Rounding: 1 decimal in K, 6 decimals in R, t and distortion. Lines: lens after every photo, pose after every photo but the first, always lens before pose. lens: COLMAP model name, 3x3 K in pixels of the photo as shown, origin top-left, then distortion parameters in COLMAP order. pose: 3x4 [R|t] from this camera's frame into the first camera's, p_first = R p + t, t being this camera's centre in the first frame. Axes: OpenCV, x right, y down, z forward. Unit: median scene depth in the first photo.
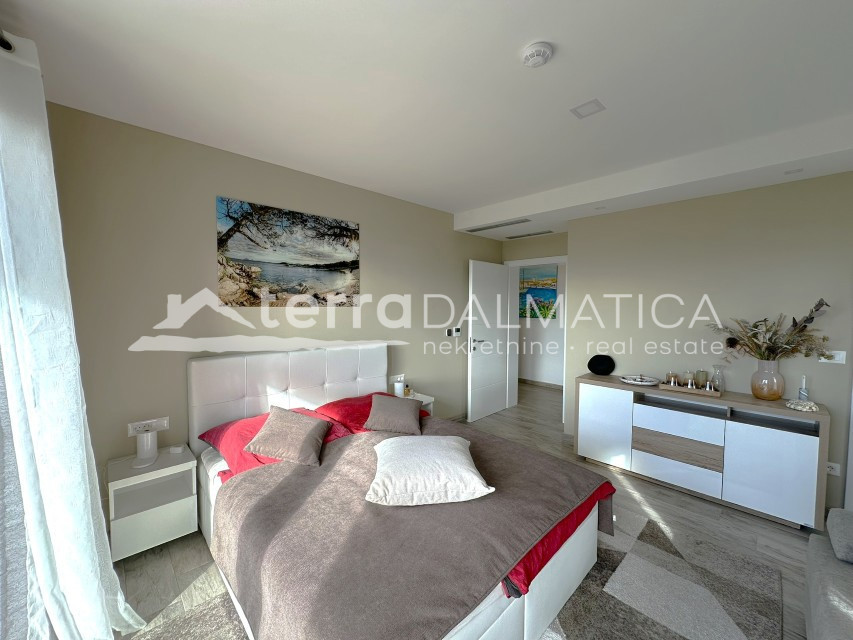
lens RADIAL K [[342.8, 0, 426.5], [0, 342.8, 321.2], [0, 0, 1]] dist [-0.000574, 0.000014]
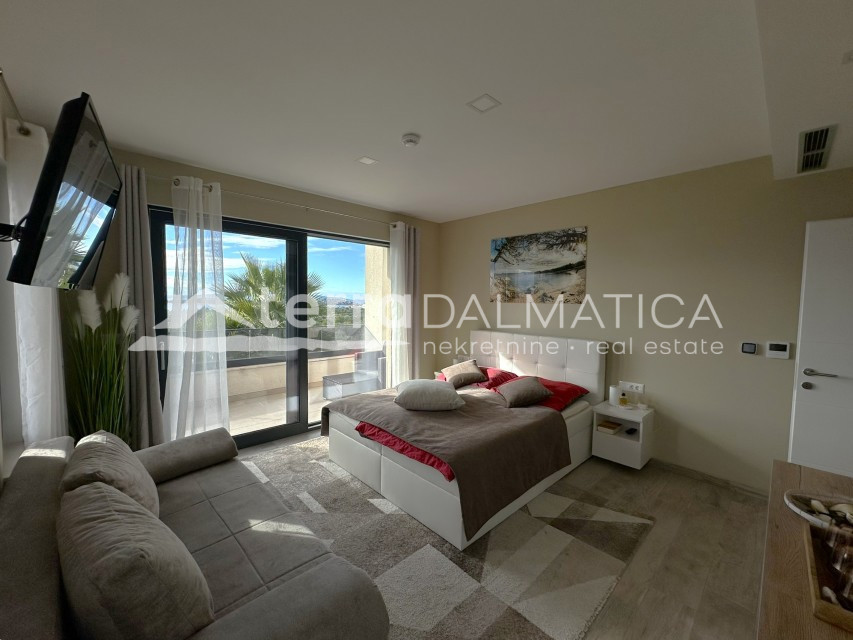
lens RADIAL K [[342.8, 0, 426.0], [0, 342.8, 318.7], [0, 0, 1]] dist [-0.000574, 0.000014]
pose [[-0.001973, 0.053189, -0.998583, 0.944550], [-0.059709, 0.996797, 0.053212, -0.026294], [0.998214, 0.059729, 0.001209, 0.552887]]
